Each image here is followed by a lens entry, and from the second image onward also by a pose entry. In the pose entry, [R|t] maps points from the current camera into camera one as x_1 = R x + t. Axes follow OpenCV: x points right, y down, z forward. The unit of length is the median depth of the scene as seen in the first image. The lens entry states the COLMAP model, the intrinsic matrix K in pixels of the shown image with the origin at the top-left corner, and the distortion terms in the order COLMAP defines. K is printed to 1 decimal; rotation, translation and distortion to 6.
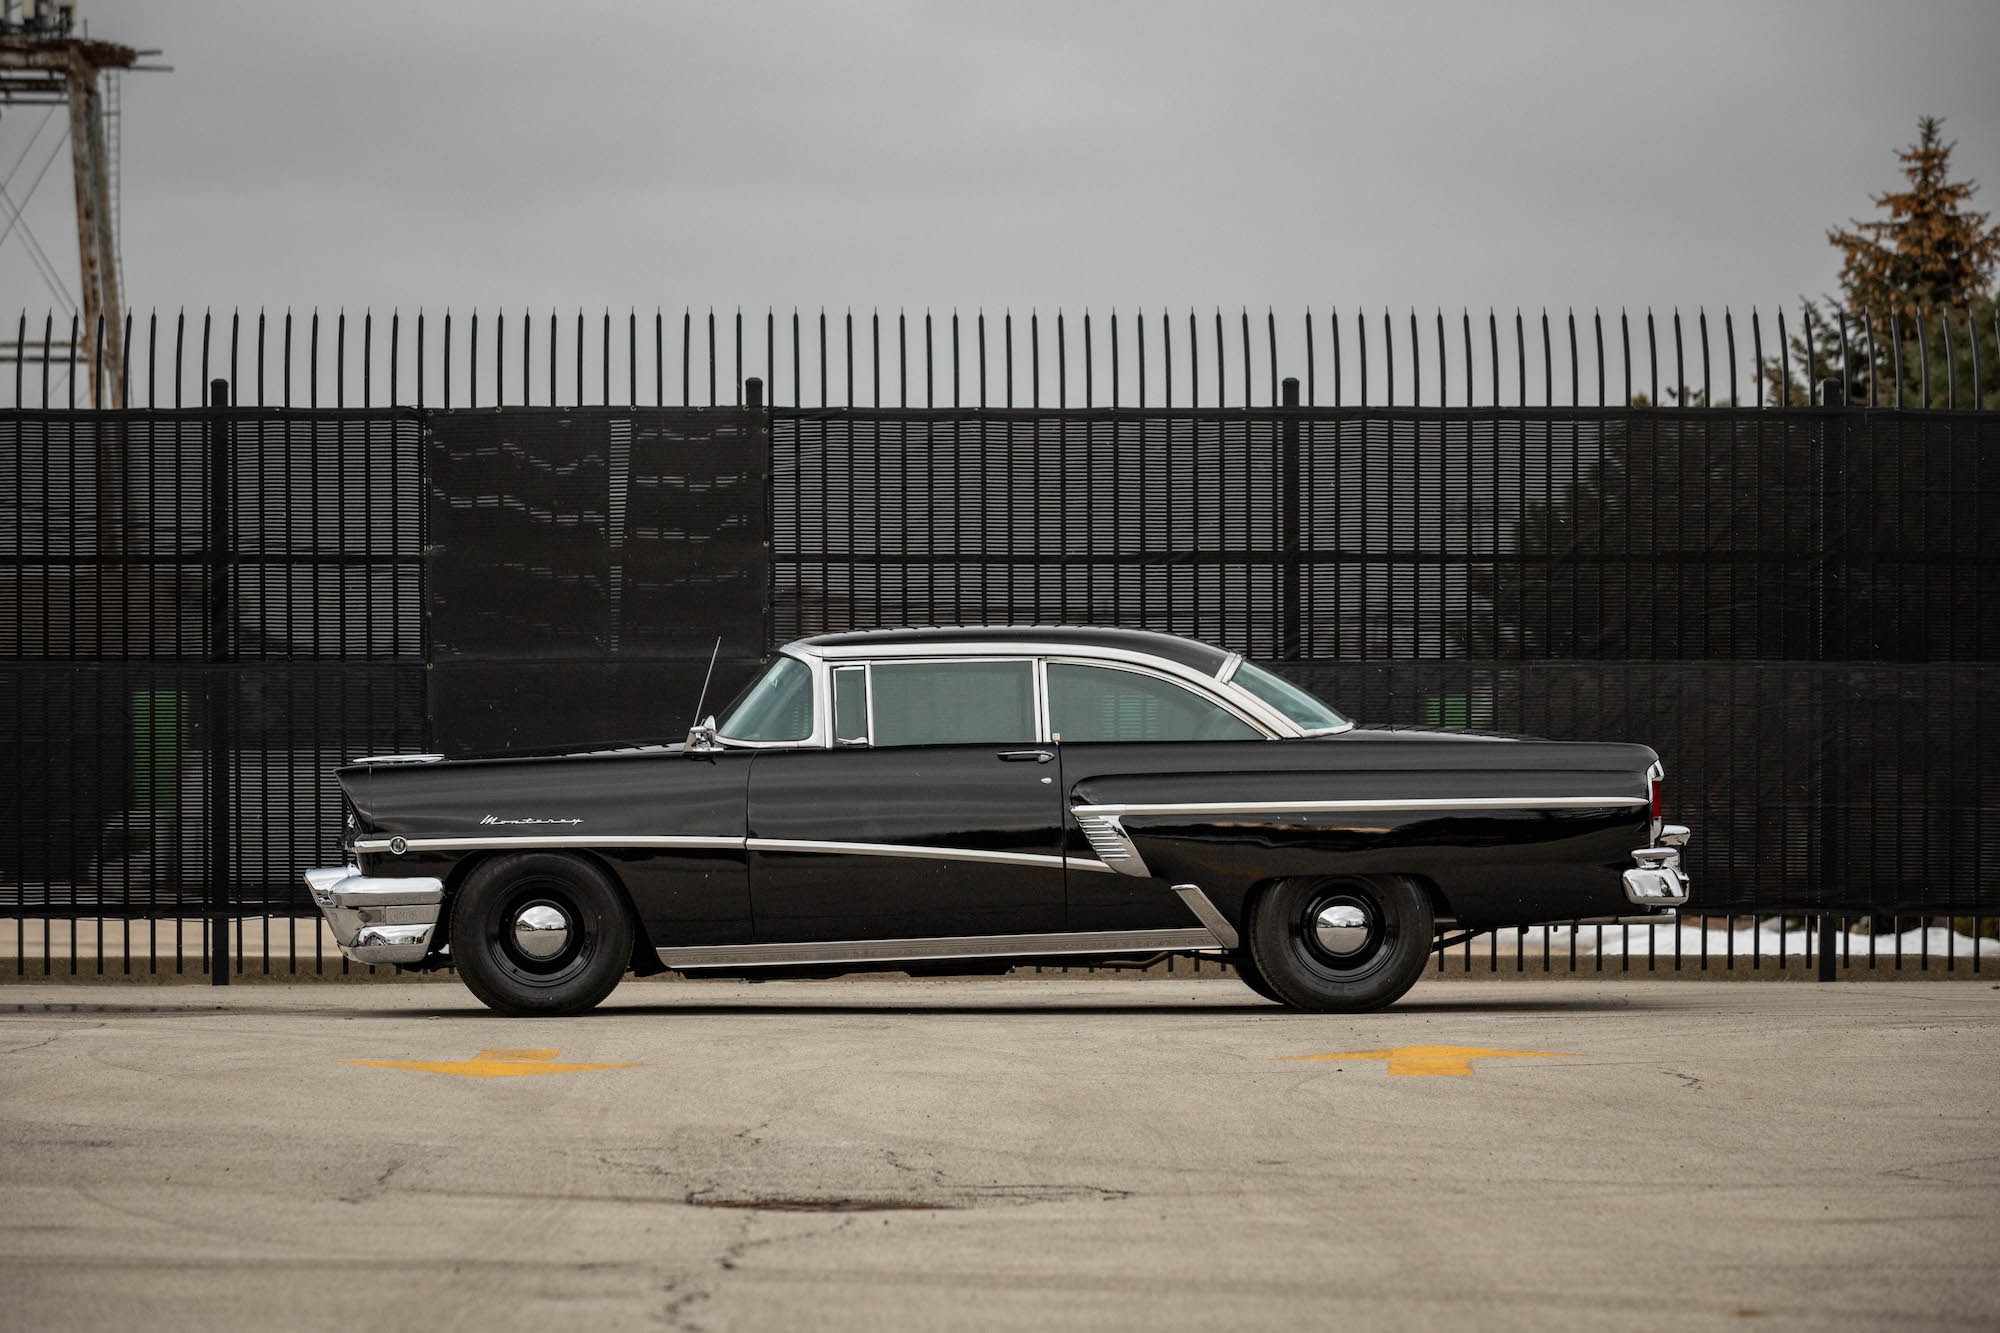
lens RADIAL K [[6805.8, 0, 903.8], [0, 6805.8, 673.0], [0, 0, 1]] dist [-0.186044, 2.295096]
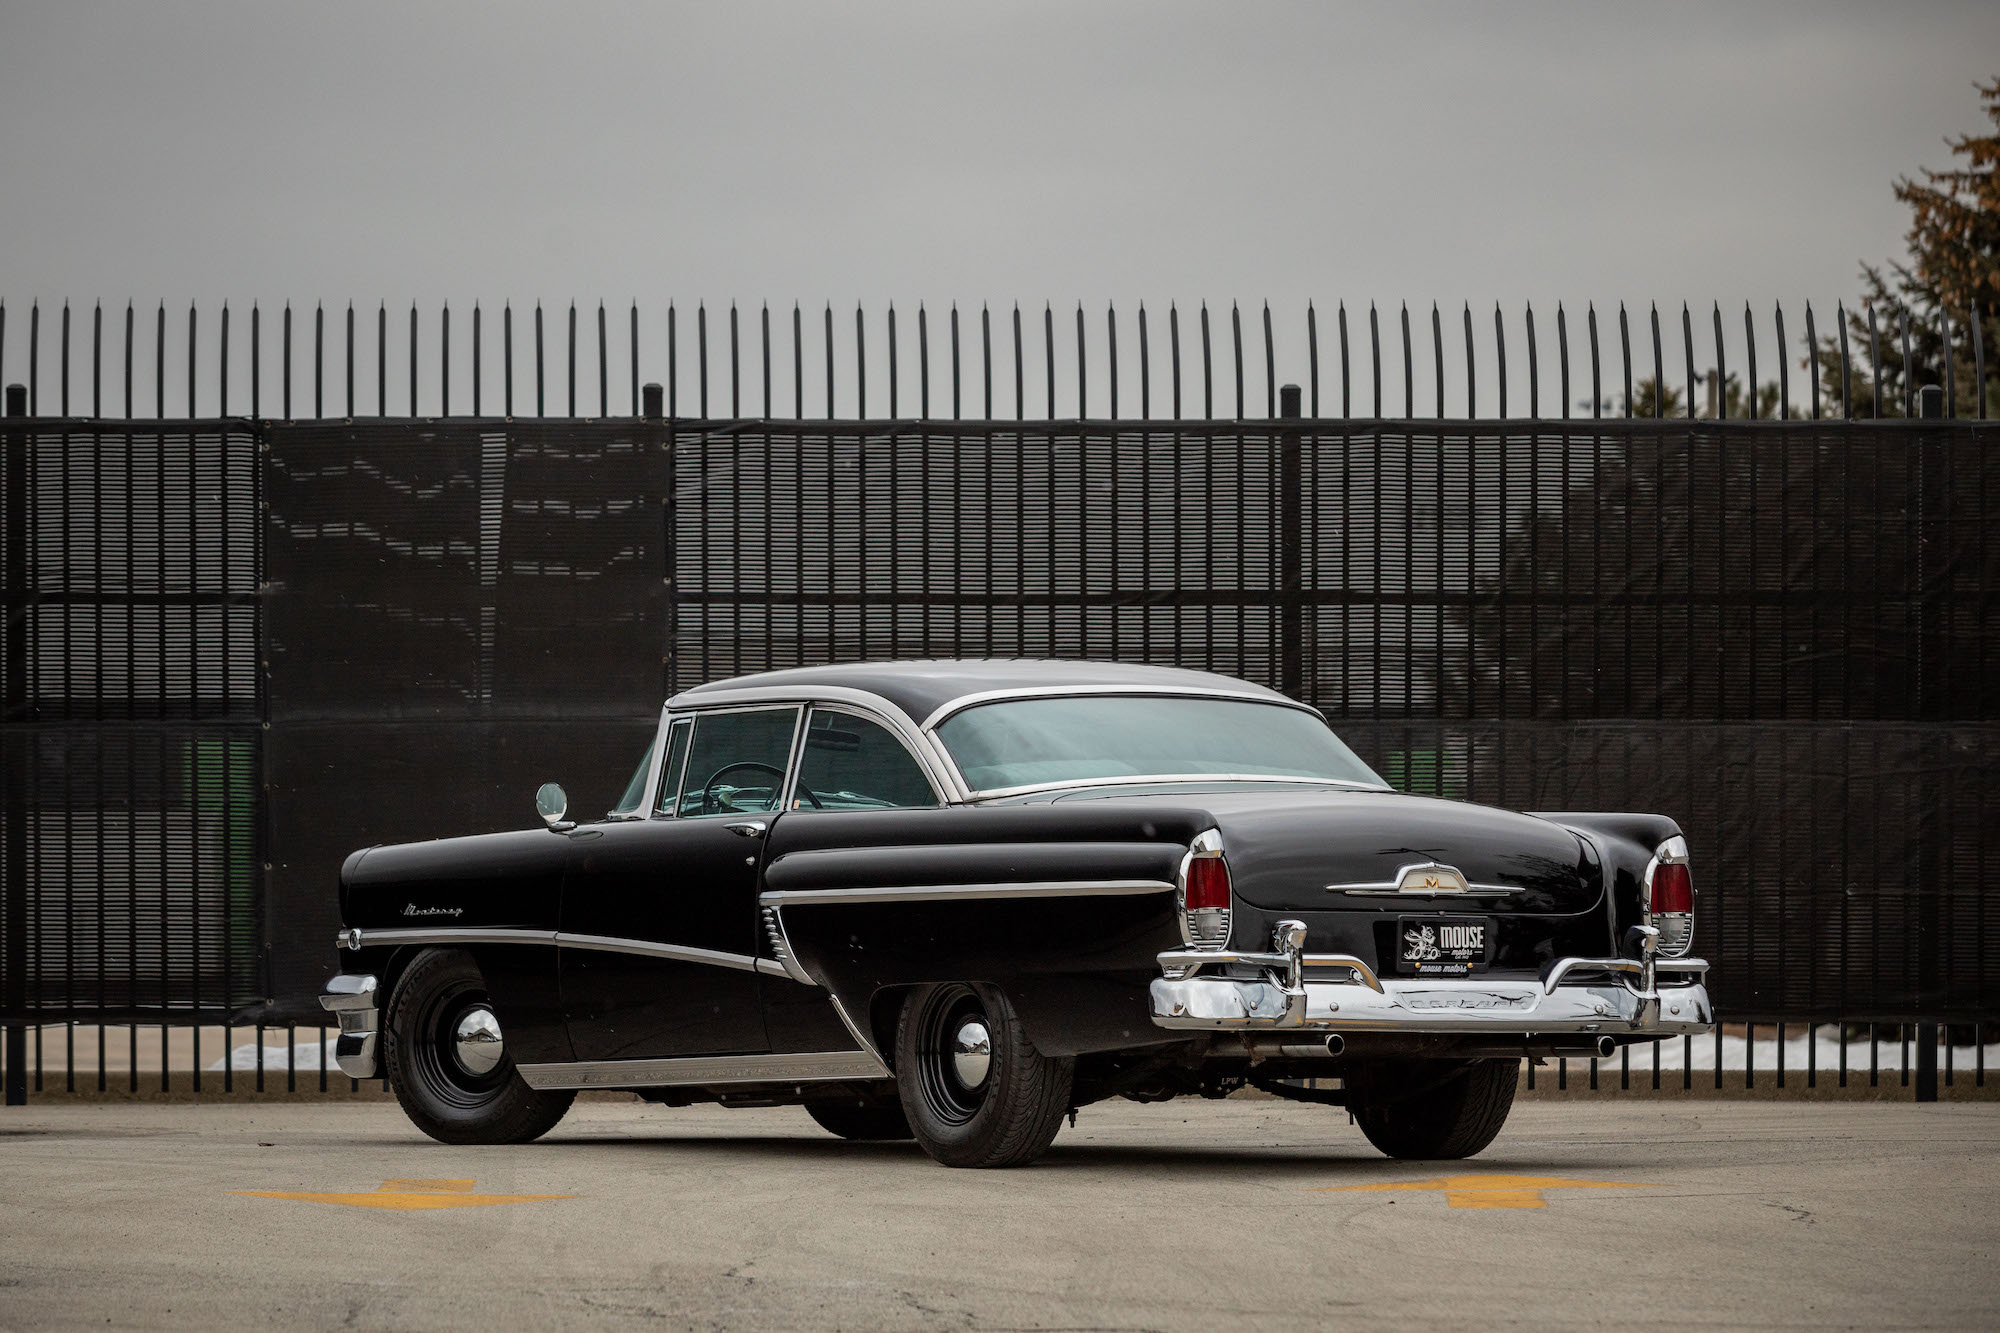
lens RADIAL K [[8462.7, 0, 852.0], [0, 8462.7, 661.6], [0, 0, 1]] dist [-0.100279, -1.519865]
pose [[0.999903, 0.000887, 0.013923, -0.011916], [-0.000788, 0.999975, -0.007064, -0.001660], [-0.013929, 0.007052, 0.999878, -0.045783]]
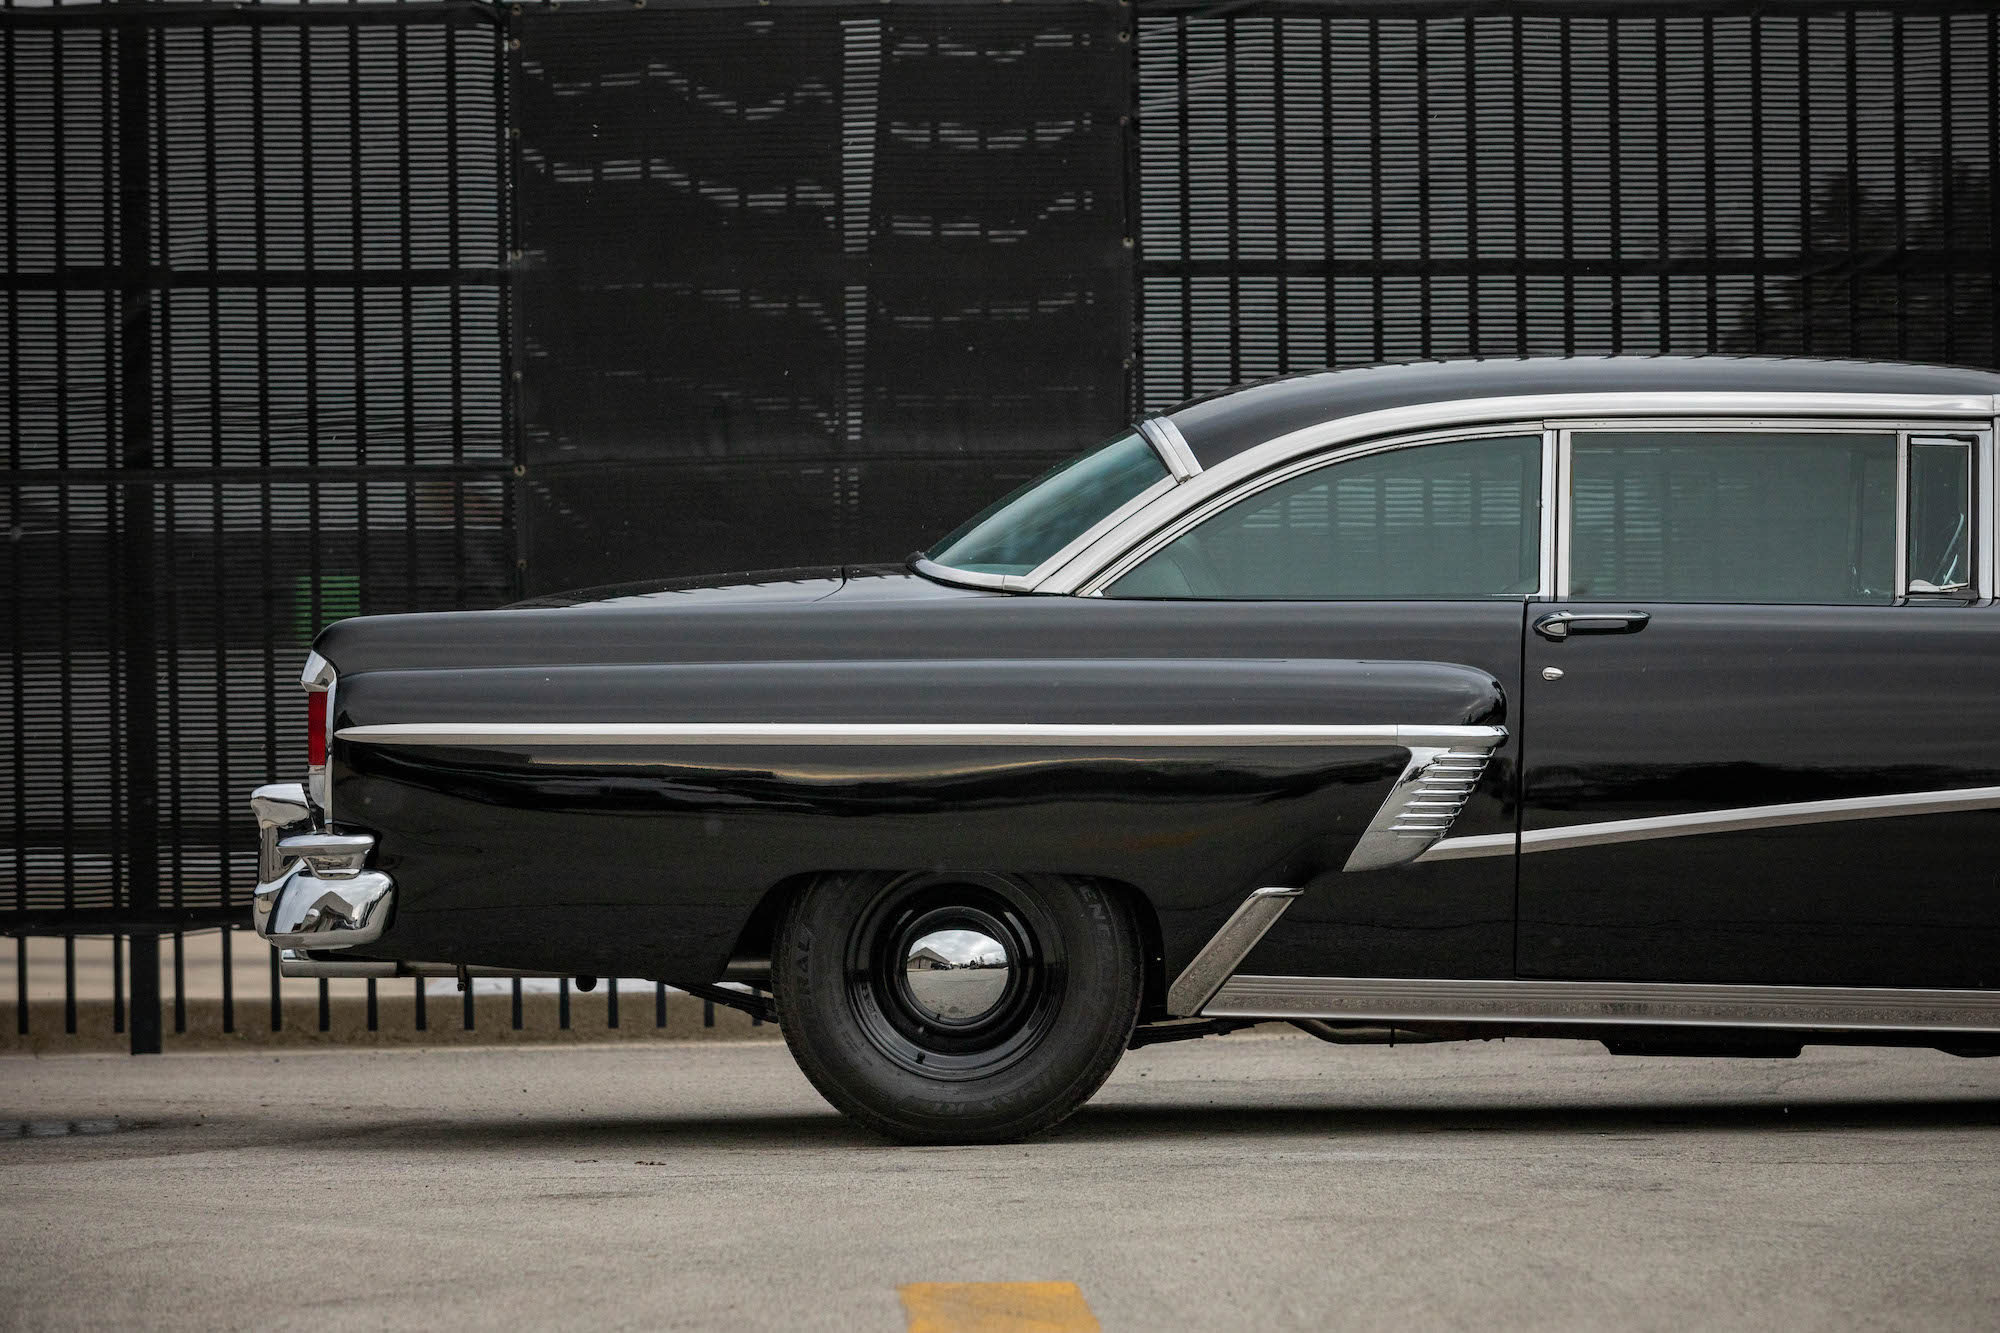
lens RADIAL K [[8564.9, 0, 1000.0], [0, 8564.9, 666.5], [0, 0, 1]] dist [-0.096674, -6.787058]
pose [[0.999787, -0.010280, 0.017915, -0.043352], [0.010032, 0.999854, 0.013851, 0.005641], [-0.018054, -0.013668, 0.999744, 0.305677]]
